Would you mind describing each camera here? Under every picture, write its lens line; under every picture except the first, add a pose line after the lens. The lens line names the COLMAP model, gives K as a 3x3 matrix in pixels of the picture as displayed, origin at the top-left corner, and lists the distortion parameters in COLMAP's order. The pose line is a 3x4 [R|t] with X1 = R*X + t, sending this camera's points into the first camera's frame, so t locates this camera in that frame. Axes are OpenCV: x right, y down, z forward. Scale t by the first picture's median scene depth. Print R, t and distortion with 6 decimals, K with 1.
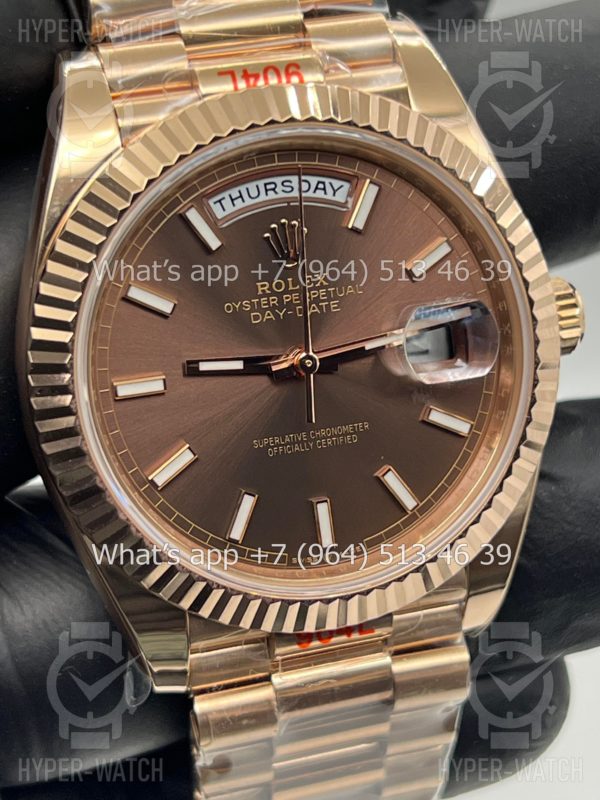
lens RADIAL K [[1907.1, 0, 308.5], [0, 1907.1, 411.8], [0, 0, 1]] dist [0.210201, 0.000000]
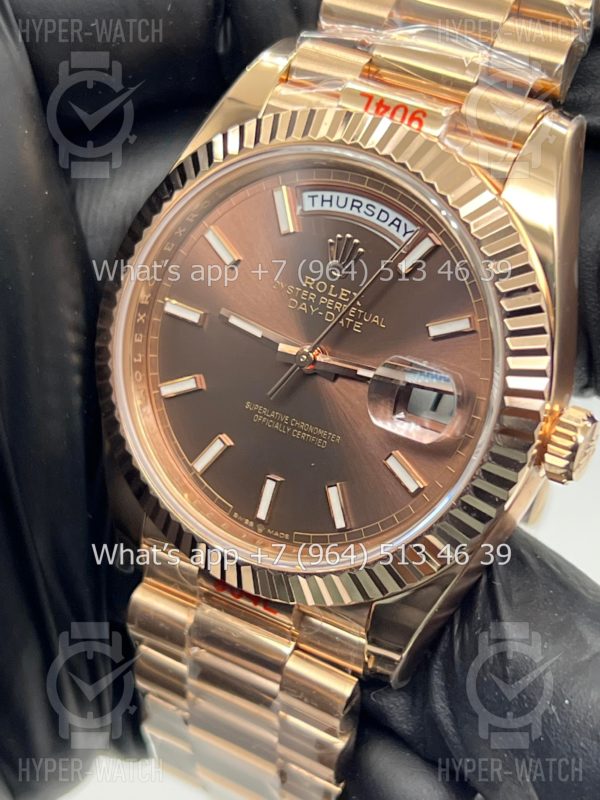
lens RADIAL K [[1907.1, 0, 301.4], [0, 1907.1, 401.8], [0, 0, 1]] dist [0.210201, 0.000000]
pose [[0.681346, 0.435445, -0.588350, 0.654485], [-0.456451, 0.881131, 0.123536, -0.137901], [0.572206, 0.184382, 0.799114, 0.117685]]
